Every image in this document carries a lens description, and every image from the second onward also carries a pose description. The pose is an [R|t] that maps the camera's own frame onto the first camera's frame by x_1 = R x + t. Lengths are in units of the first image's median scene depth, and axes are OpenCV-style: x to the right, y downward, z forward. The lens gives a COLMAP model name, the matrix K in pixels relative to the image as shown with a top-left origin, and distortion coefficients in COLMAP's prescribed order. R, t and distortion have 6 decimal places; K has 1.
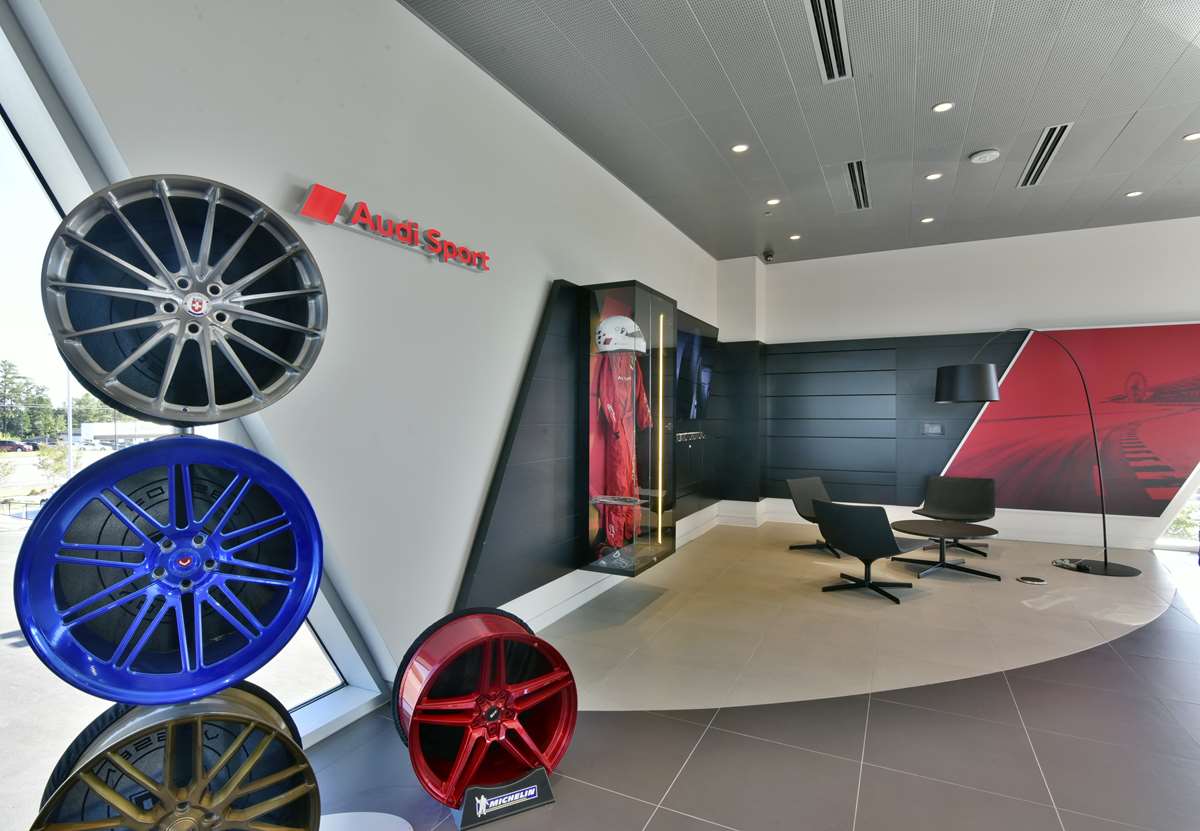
lens RADIAL K [[612.9, 0, 599.0], [0, 612.9, 417.0], [0, 0, 1]] dist [0.006345, 0.000099]
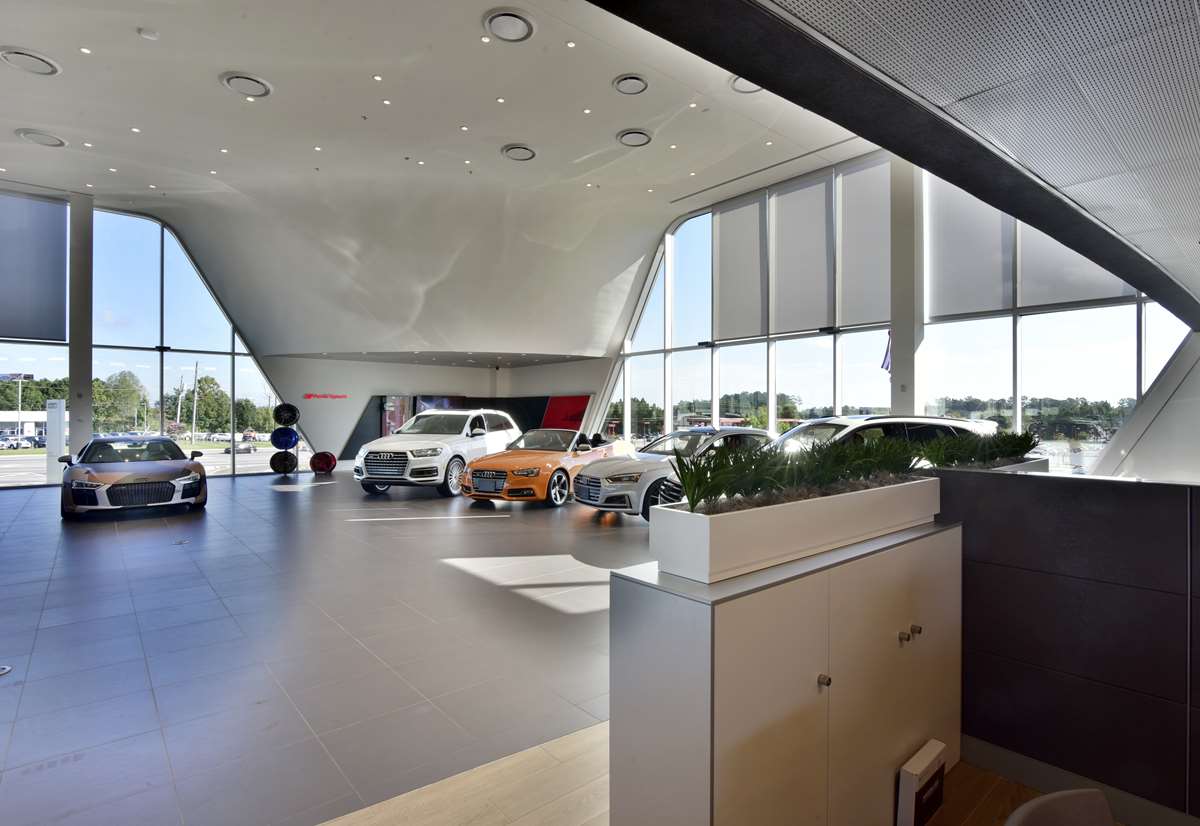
lens RADIAL K [[612.9, 0, 599.9], [0, 612.9, 416.3], [0, 0, 1]] dist [0.006345, 0.000099]
pose [[0.924917, 0.006328, -0.380116, 3.159132], [-0.005265, 0.999979, 0.003836, -0.082763], [0.380133, -0.001547, 0.924931, -2.551523]]
